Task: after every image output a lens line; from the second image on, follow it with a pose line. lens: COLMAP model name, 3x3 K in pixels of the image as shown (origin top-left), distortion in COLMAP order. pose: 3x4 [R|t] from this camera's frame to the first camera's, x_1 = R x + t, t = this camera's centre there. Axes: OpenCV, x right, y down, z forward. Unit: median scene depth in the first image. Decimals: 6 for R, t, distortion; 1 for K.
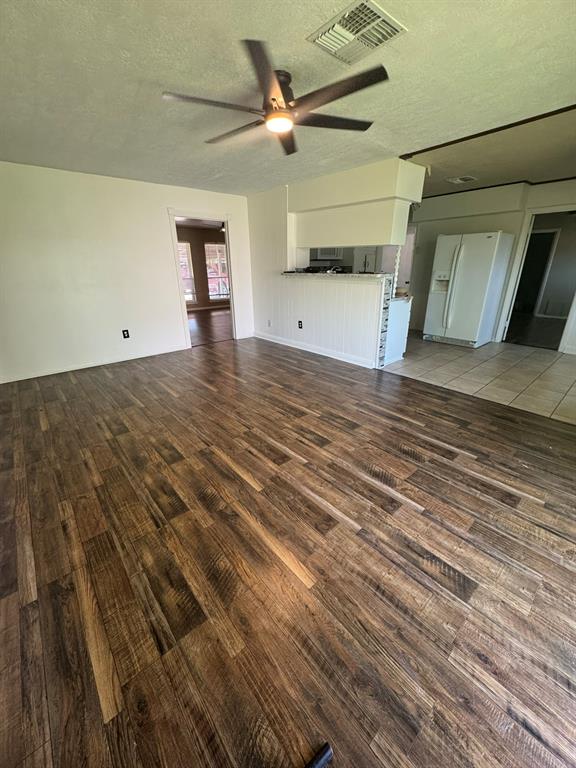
lens RADIAL K [[305.7, 0, 288.3], [0, 305.7, 381.7], [0, 0, 1]] dist [-0.001068, -0.000046]
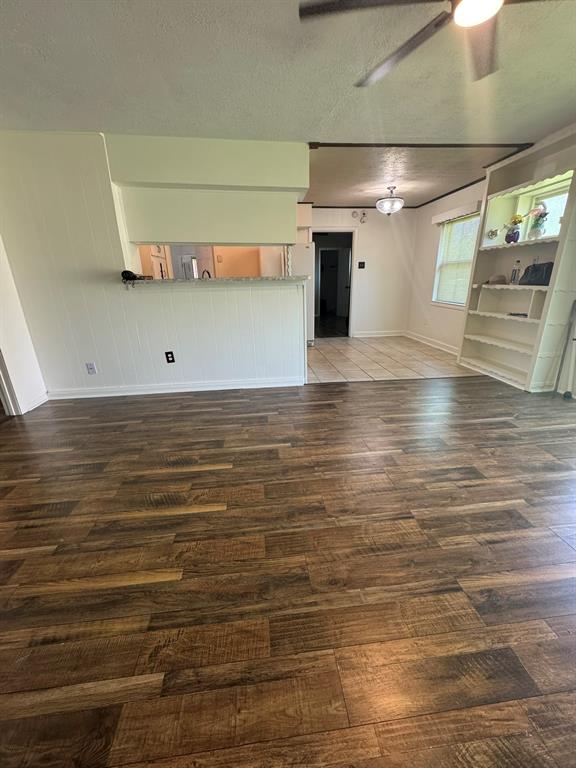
lens RADIAL K [[305.7, 0, 289.4], [0, 305.7, 382.7], [0, 0, 1]] dist [-0.001068, -0.000046]
pose [[0.568920, -0.266120, 0.778146, -0.539428], [0.307067, 0.946504, 0.099195, -0.187735], [-0.762916, 0.182509, 0.620202, 0.623417]]
